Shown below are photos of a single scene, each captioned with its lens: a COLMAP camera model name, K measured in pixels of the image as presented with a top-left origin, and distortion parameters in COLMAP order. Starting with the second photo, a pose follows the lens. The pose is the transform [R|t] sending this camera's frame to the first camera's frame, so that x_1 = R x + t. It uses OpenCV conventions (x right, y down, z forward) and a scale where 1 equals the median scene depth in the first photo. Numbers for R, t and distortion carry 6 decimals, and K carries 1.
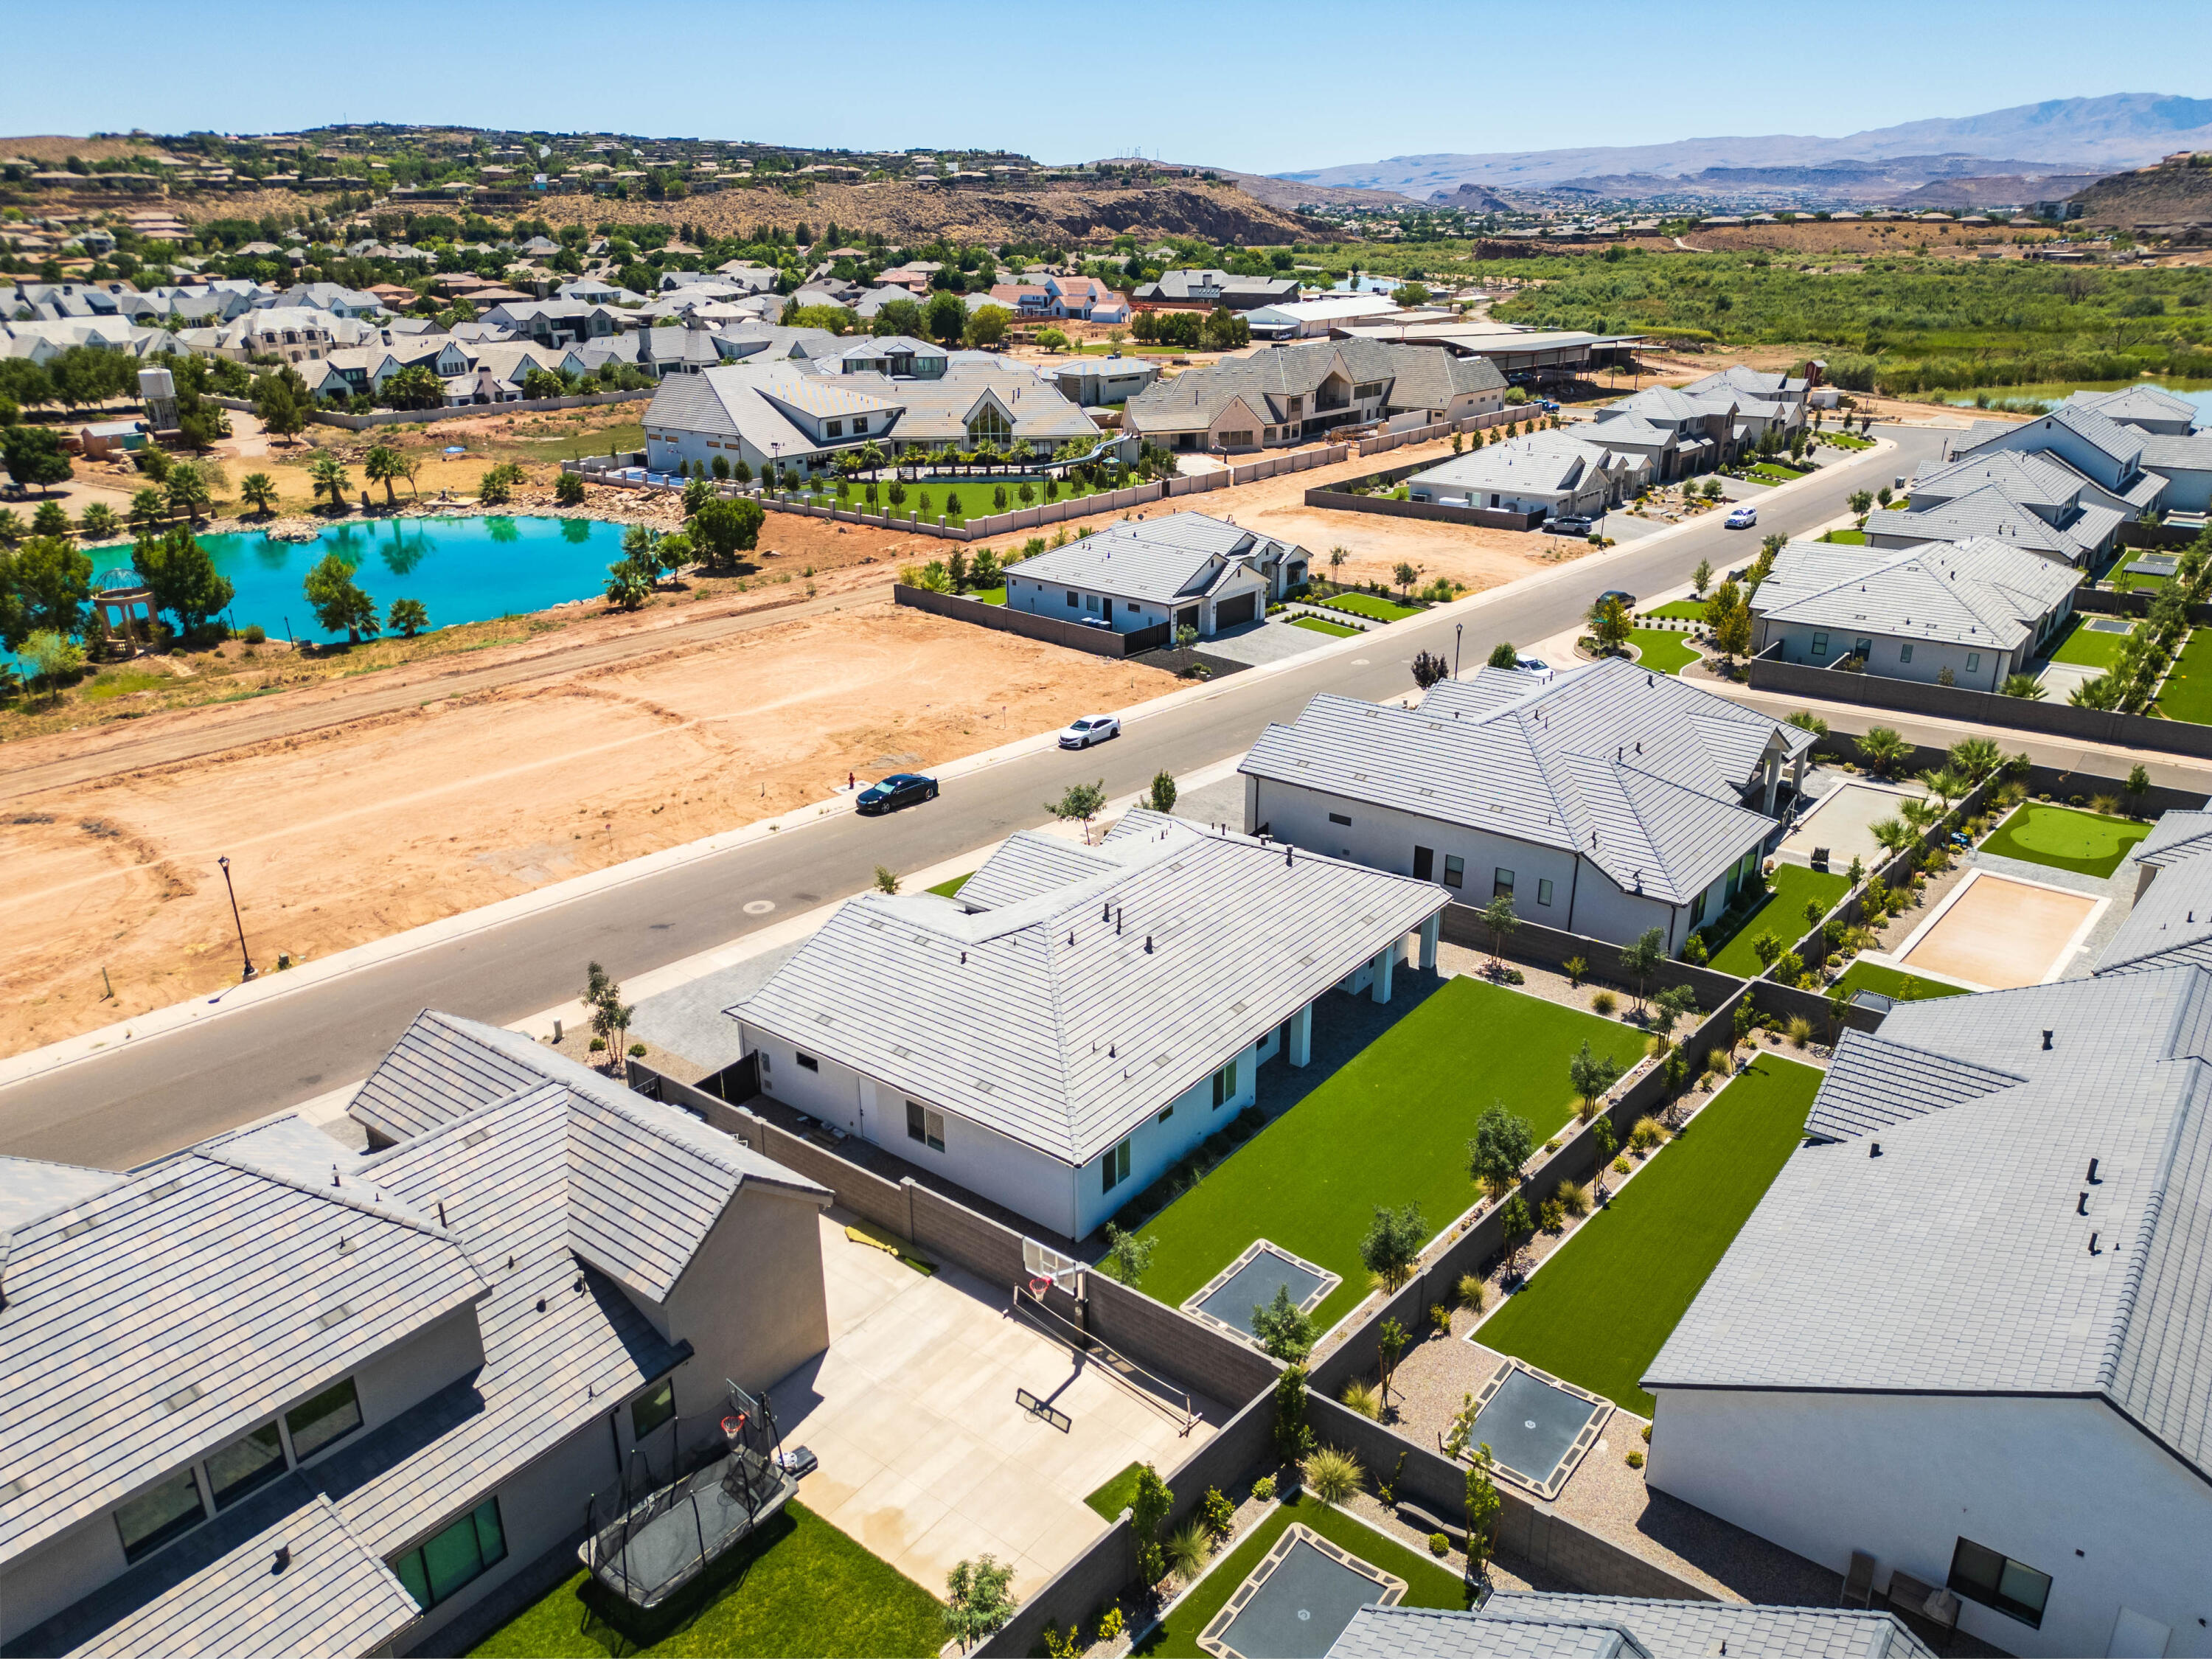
lens RADIAL K [[1561.4, 0, 1106.0], [0, 1561.4, 829.5], [0, 0, 1]] dist [0.068776, -0.069509]
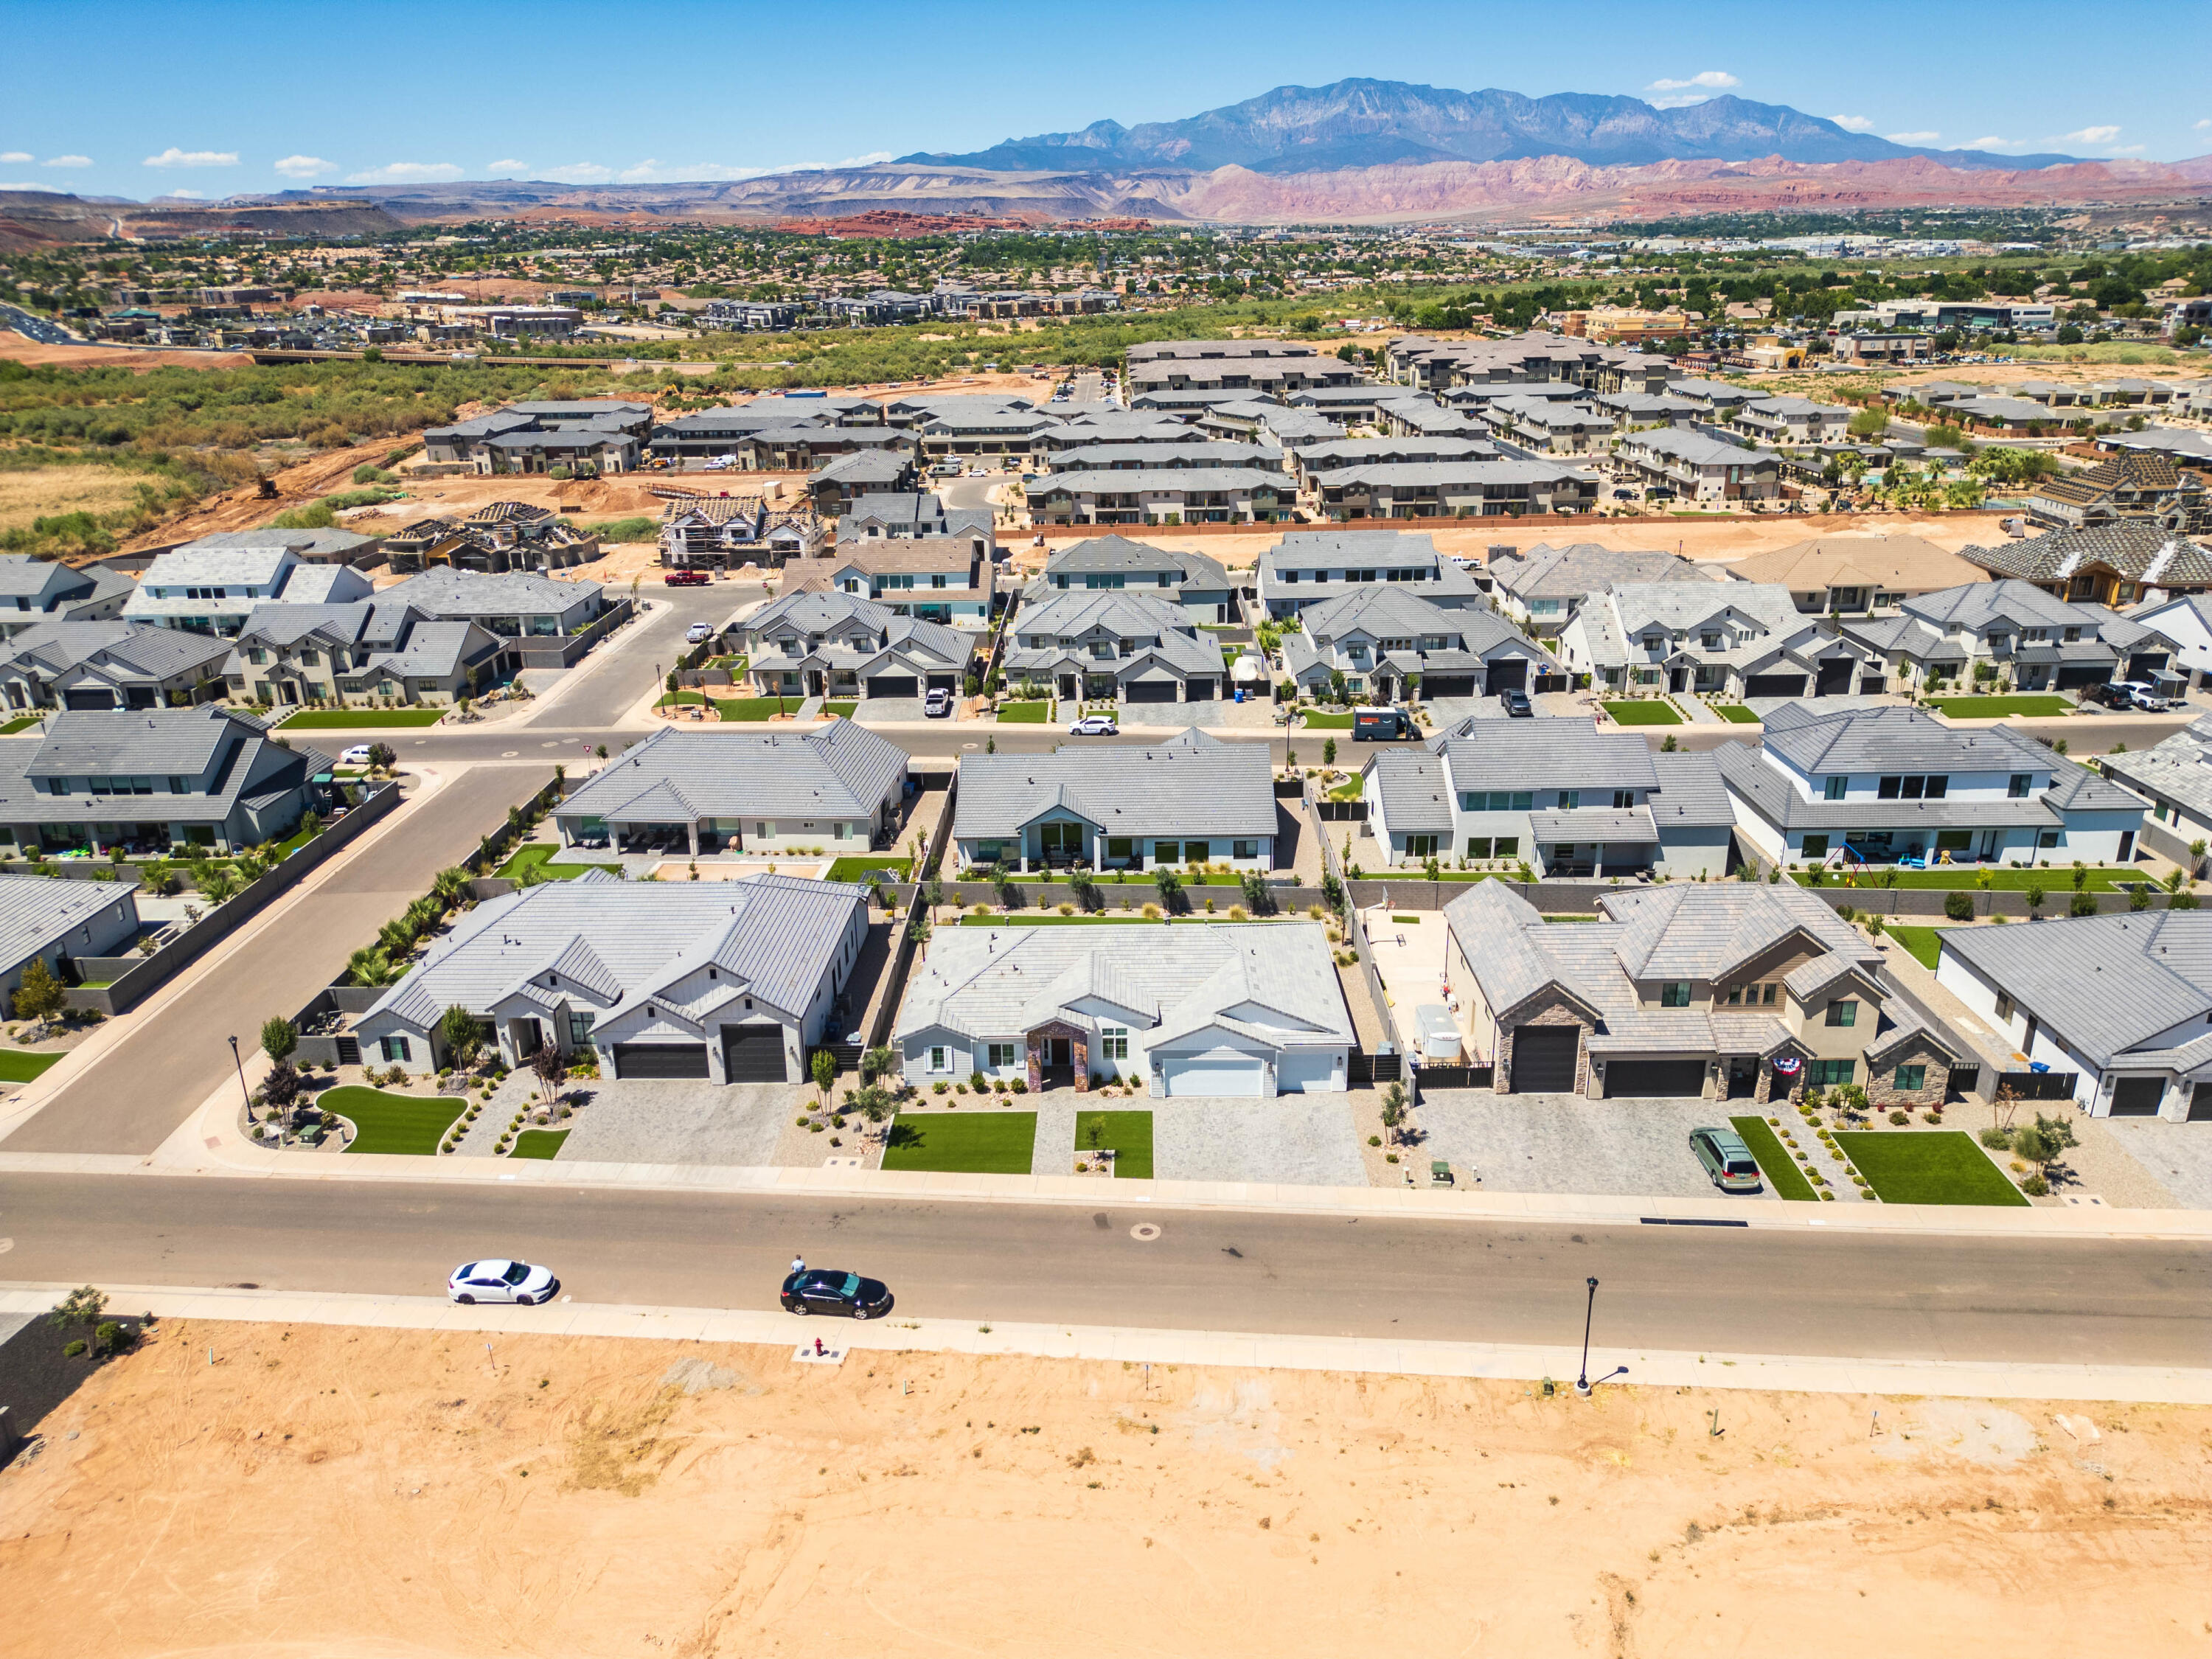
lens RADIAL K [[1561.4, 0, 1106.0], [0, 1561.4, 829.5], [0, 0, 1]] dist [0.068776, -0.069509]
pose [[-0.606428, -0.254836, 0.753196, -0.721079], [0.311857, 0.795128, 0.520112, -0.555494], [-0.731431, 0.550299, -0.402715, 1.015847]]
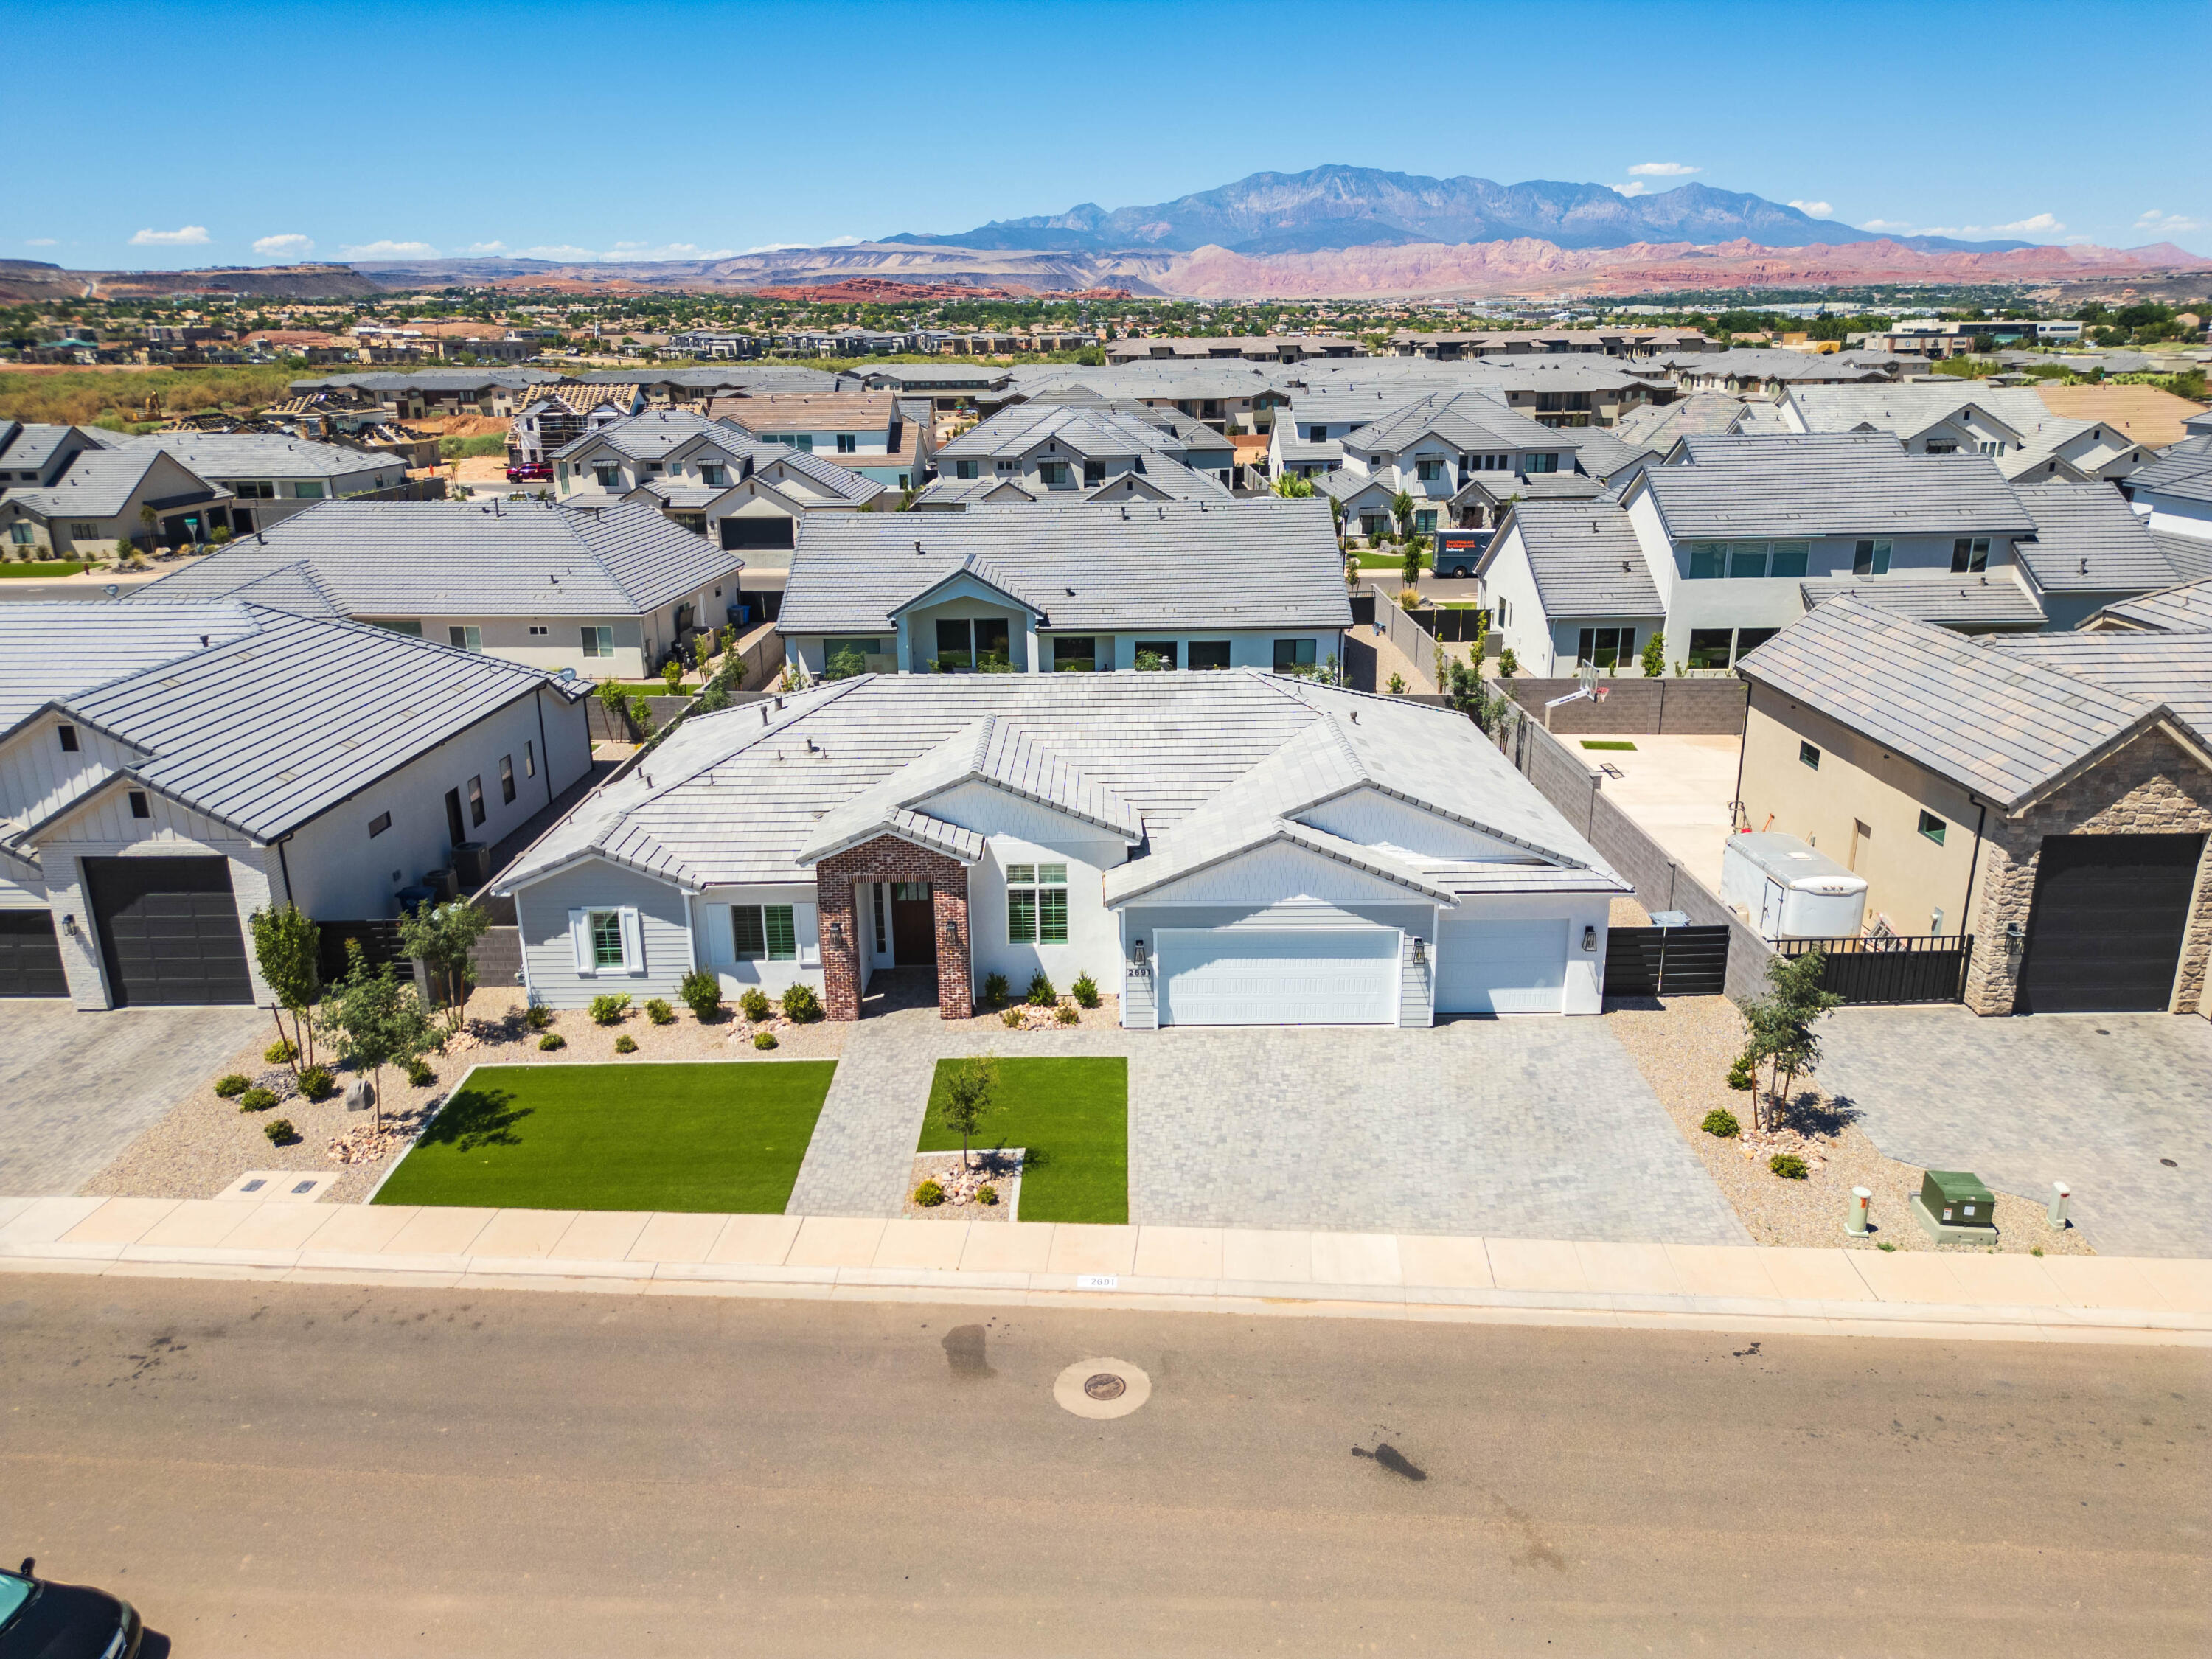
lens RADIAL K [[1561.4, 0, 1106.0], [0, 1561.4, 829.5], [0, 0, 1]] dist [0.068776, -0.069509]
pose [[-0.615277, -0.220575, 0.756823, -0.350089], [0.306187, 0.817812, 0.487271, -0.161229], [-0.726419, 0.531536, -0.435643, 0.851573]]
